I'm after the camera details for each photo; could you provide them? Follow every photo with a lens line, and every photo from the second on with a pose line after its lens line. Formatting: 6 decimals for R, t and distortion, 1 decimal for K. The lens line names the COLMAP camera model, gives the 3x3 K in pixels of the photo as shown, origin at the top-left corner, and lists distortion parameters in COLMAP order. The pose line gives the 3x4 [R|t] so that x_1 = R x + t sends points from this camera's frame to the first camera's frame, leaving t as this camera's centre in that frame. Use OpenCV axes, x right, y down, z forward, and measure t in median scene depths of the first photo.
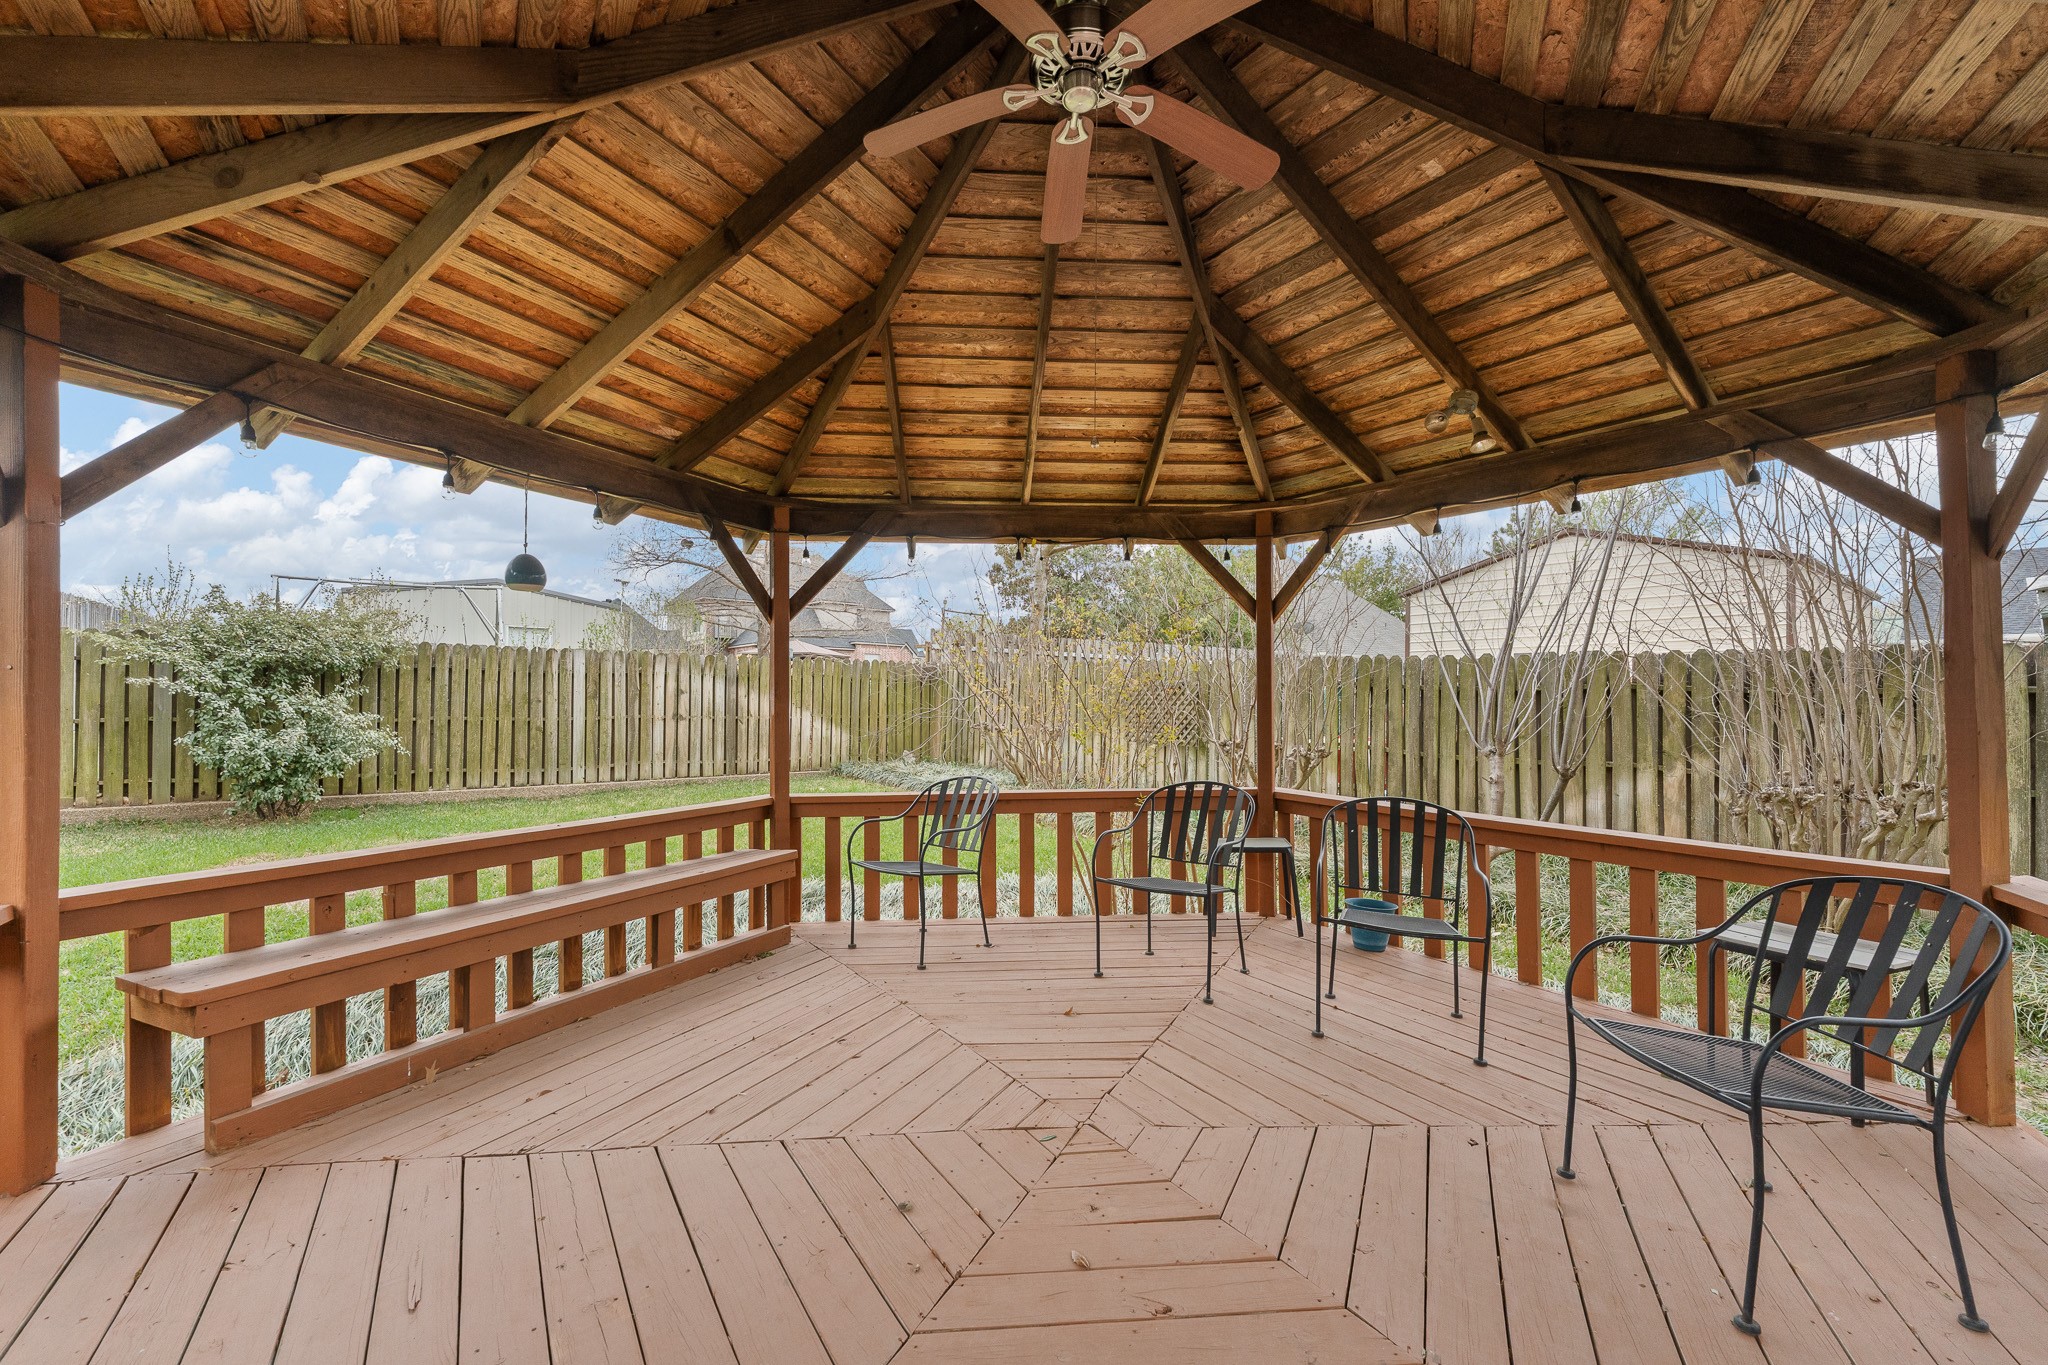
lens RADIAL K [[836.6, 0, 1042.5], [0, 836.6, 691.3], [0, 0, 1]] dist [-0.001081, 0.000380]
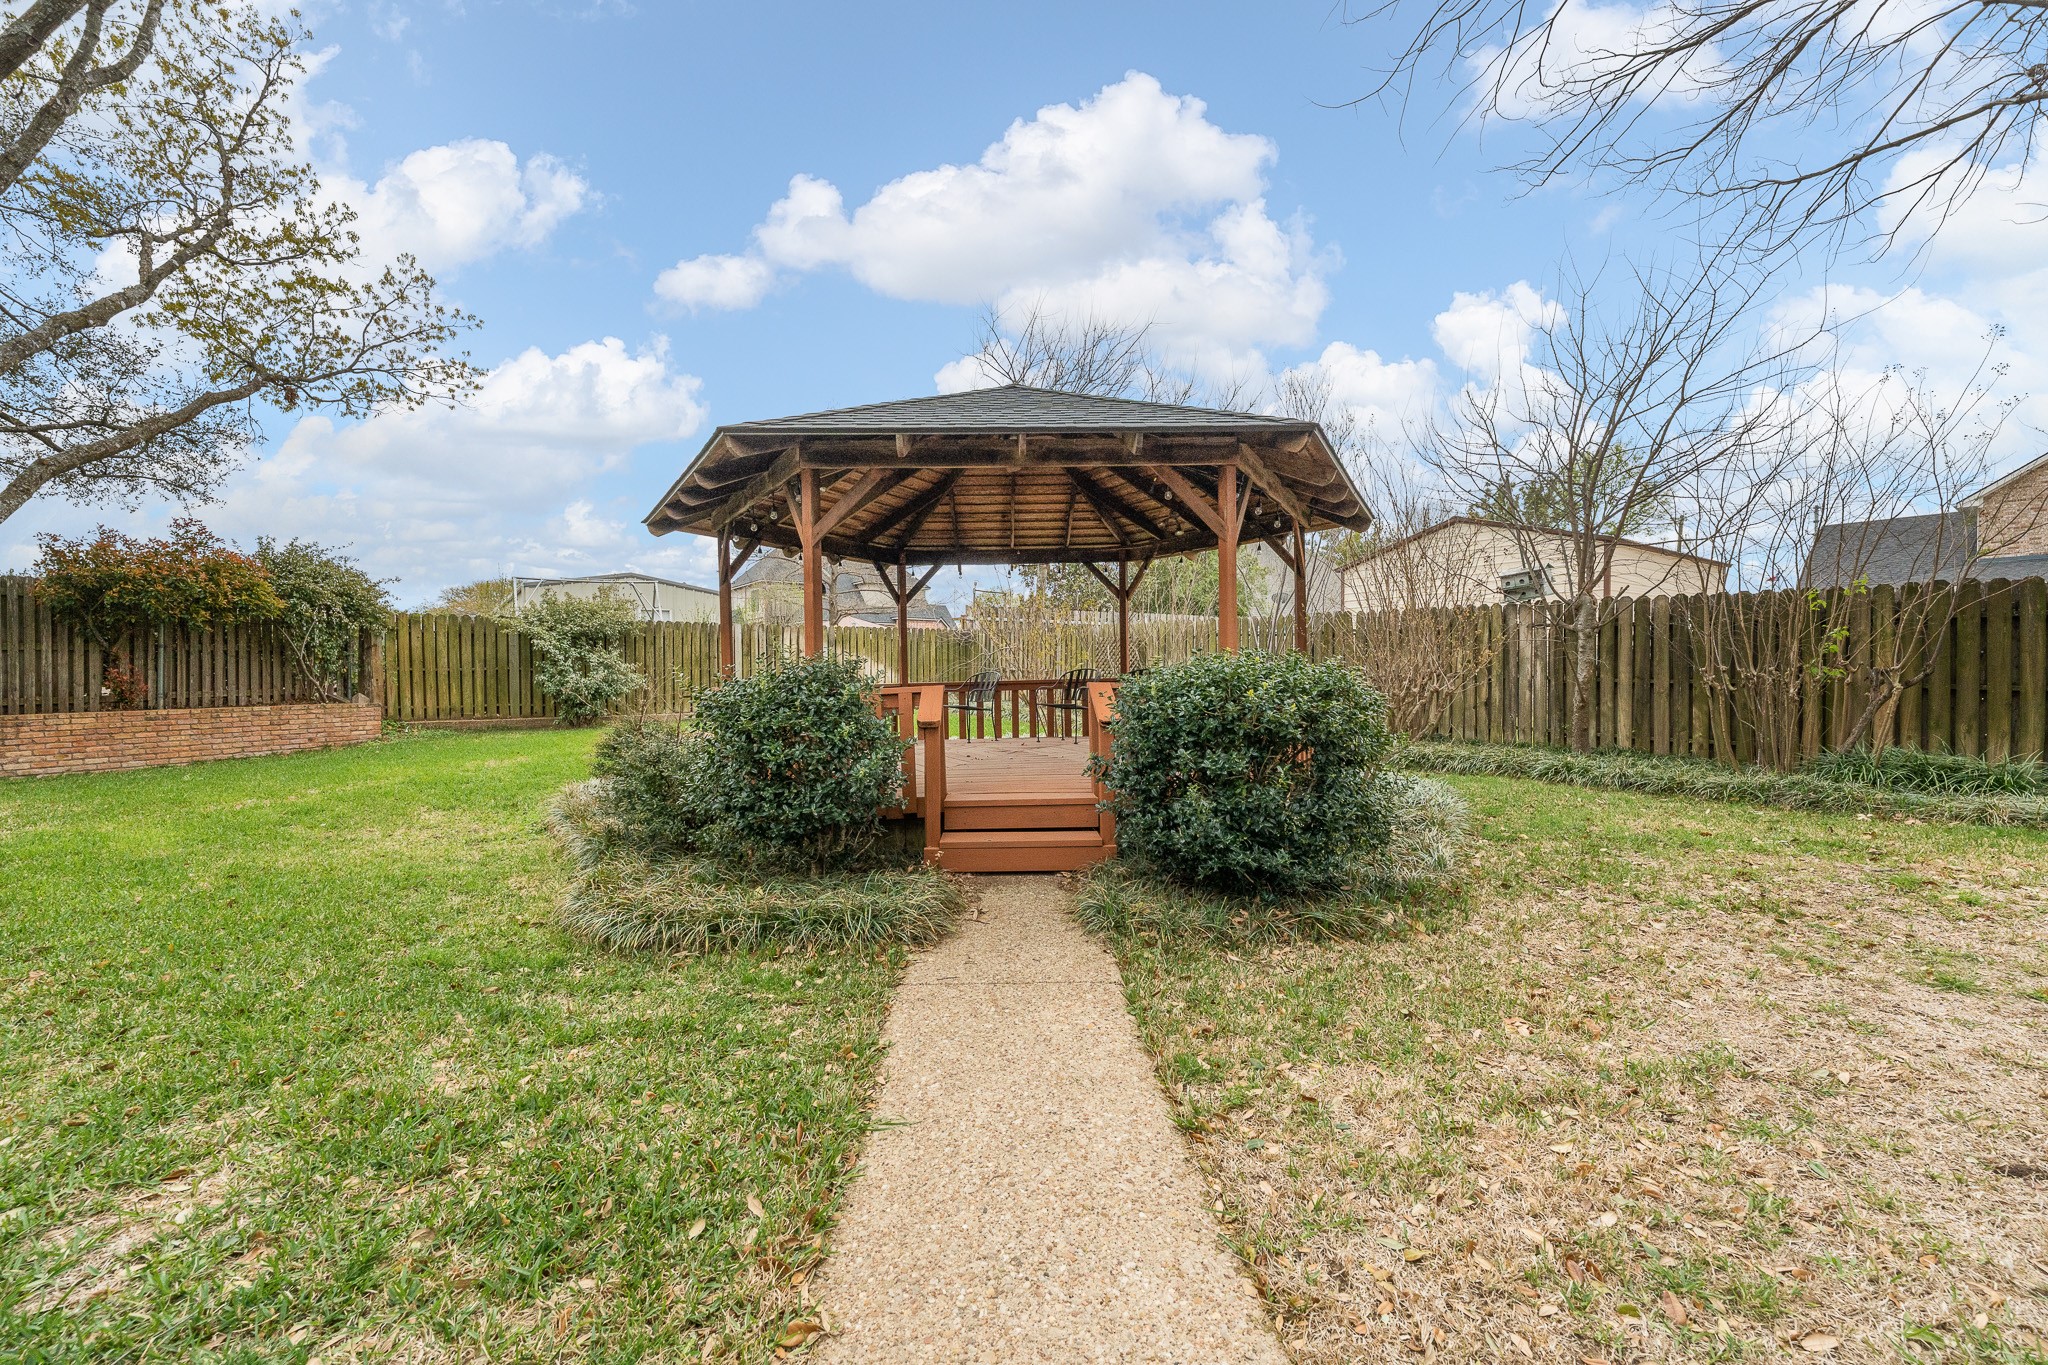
lens RADIAL K [[836.6, 0, 1027.9], [0, 836.6, 678.4], [0, 0, 1]] dist [-0.001081, 0.000380]
pose [[0.998365, -0.014311, -0.055347, 0.135518], [0.015193, 0.999764, 0.015554, 0.081868], [0.055111, -0.016370, 0.998346, -1.172045]]
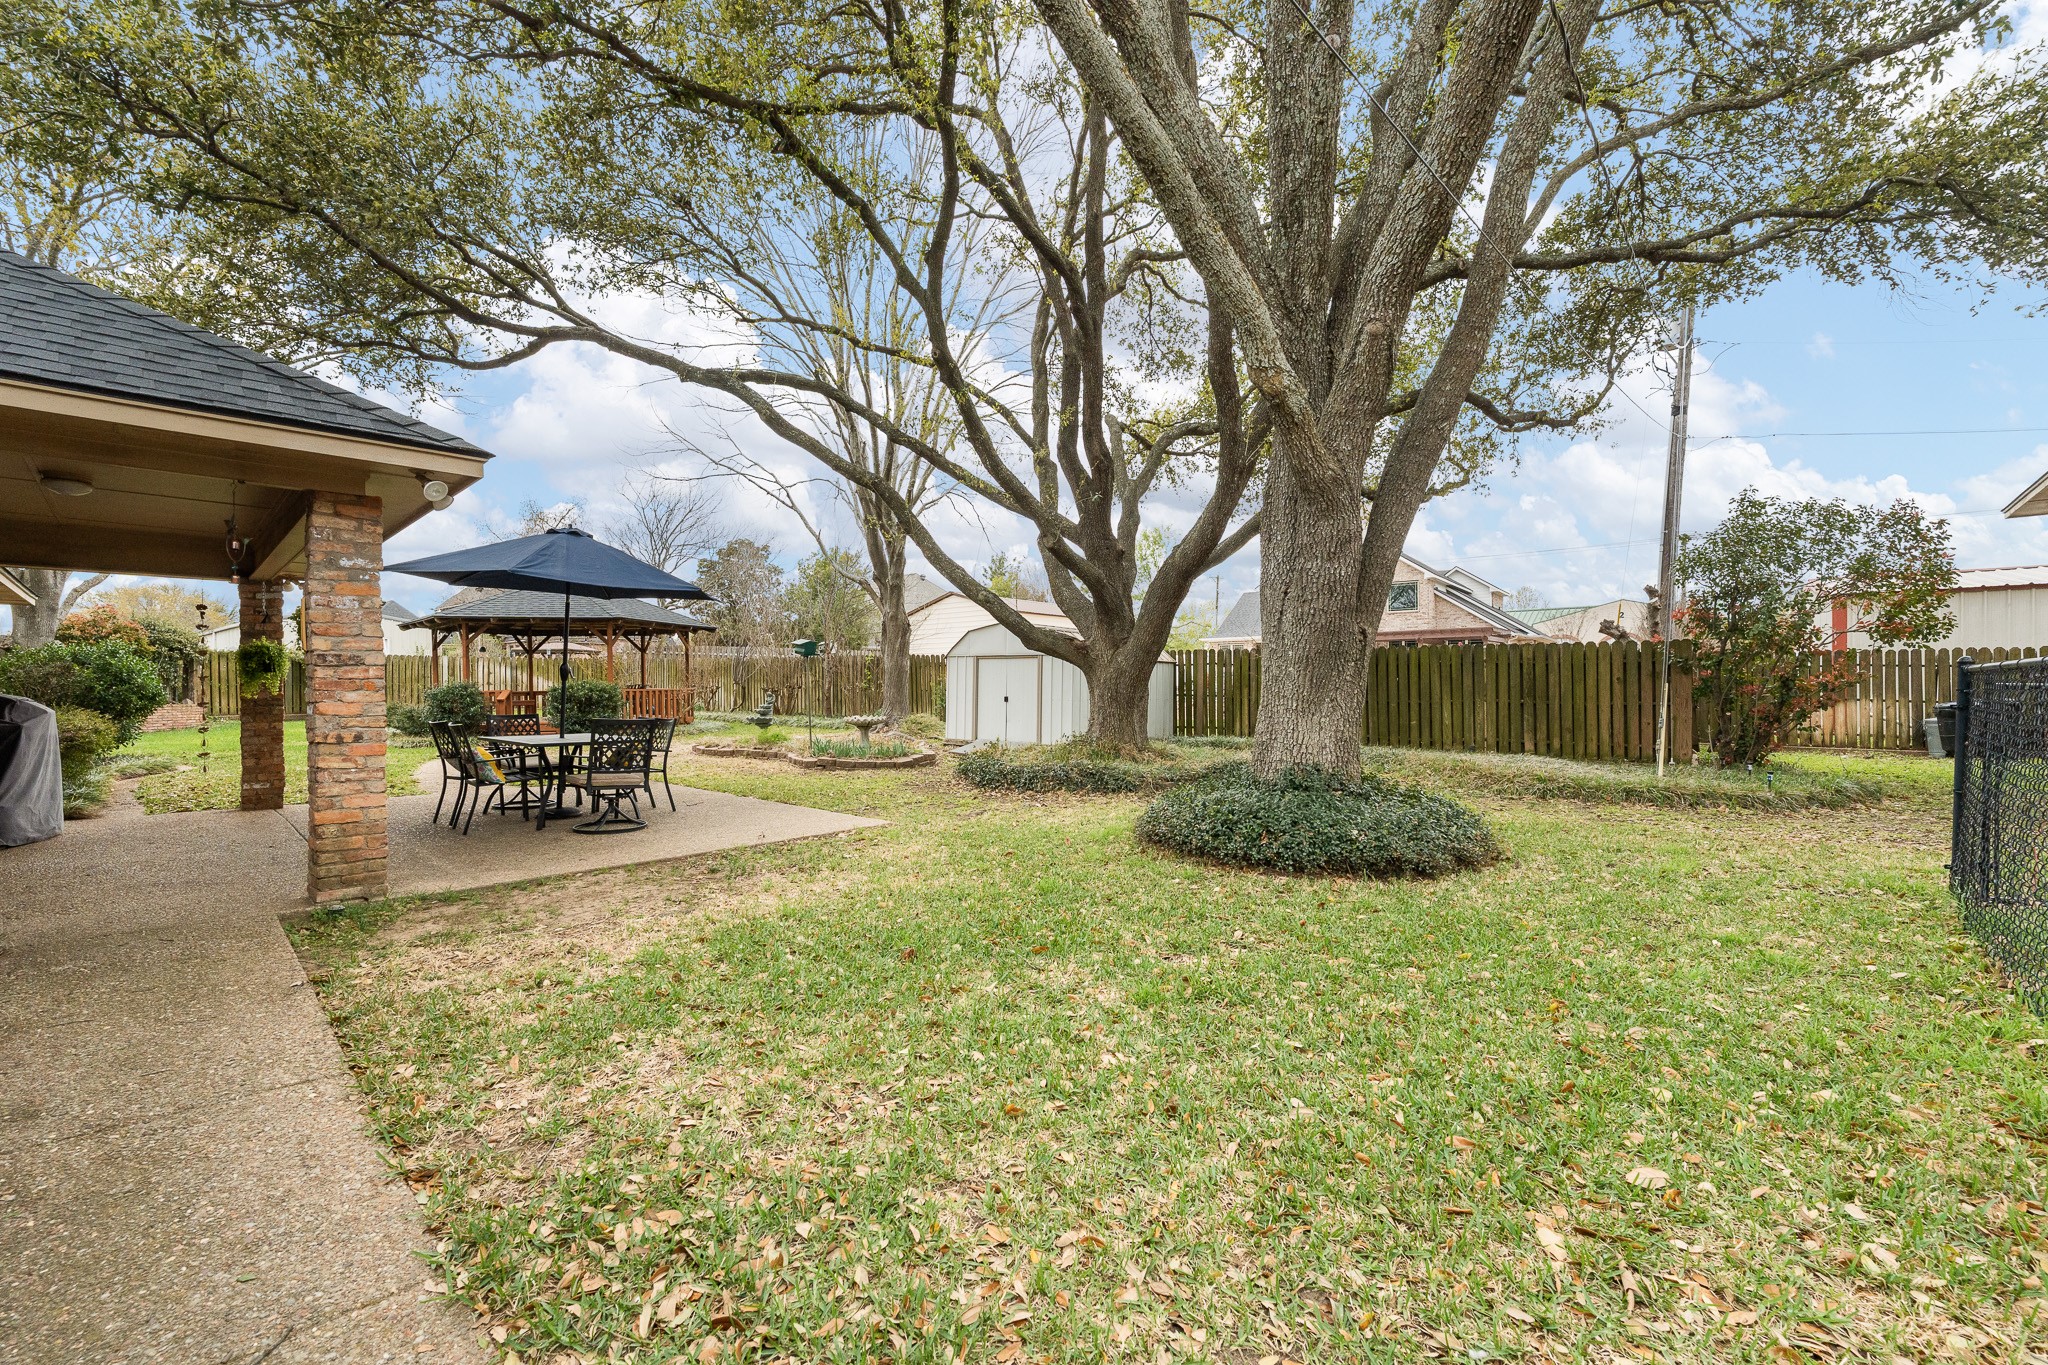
lens RADIAL K [[836.6, 0, 1026.0], [0, 836.6, 684.0], [0, 0, 1]] dist [-0.001081, 0.000380]
pose [[0.977754, -0.012571, 0.209377, 1.397853], [0.012518, 0.999920, 0.001580, 0.112314], [-0.209380, 0.001076, 0.977834, -4.111375]]
